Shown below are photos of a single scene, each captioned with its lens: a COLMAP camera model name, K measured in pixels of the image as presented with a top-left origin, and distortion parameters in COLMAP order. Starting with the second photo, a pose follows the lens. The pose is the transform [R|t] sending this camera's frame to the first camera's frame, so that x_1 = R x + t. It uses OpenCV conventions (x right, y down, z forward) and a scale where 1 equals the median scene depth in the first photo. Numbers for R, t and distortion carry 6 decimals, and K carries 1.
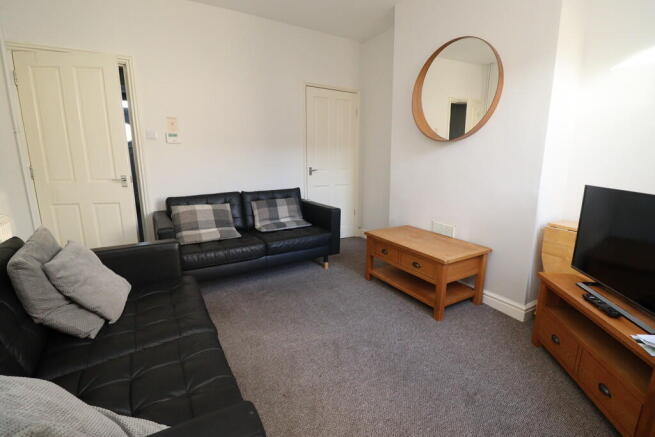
lens RADIAL K [[306.5, 0, 326.3], [0, 306.5, 215.3], [0, 0, 1]] dist [-0.000470, -0.001469]
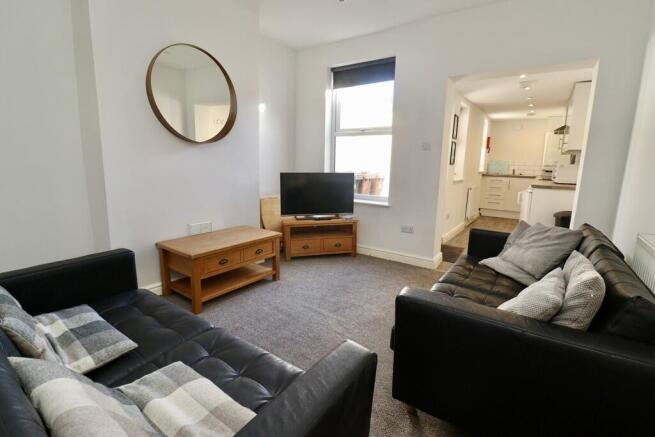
lens RADIAL K [[306.5, 0, 326.3], [0, 306.5, 215.3], [0, 0, 1]] dist [-0.000470, -0.001469]
pose [[-0.409723, -0.170306, 0.896171, -0.779764], [0.149315, 0.956647, 0.250065, -0.209670], [-0.899907, 0.236269, -0.366531, 1.073056]]
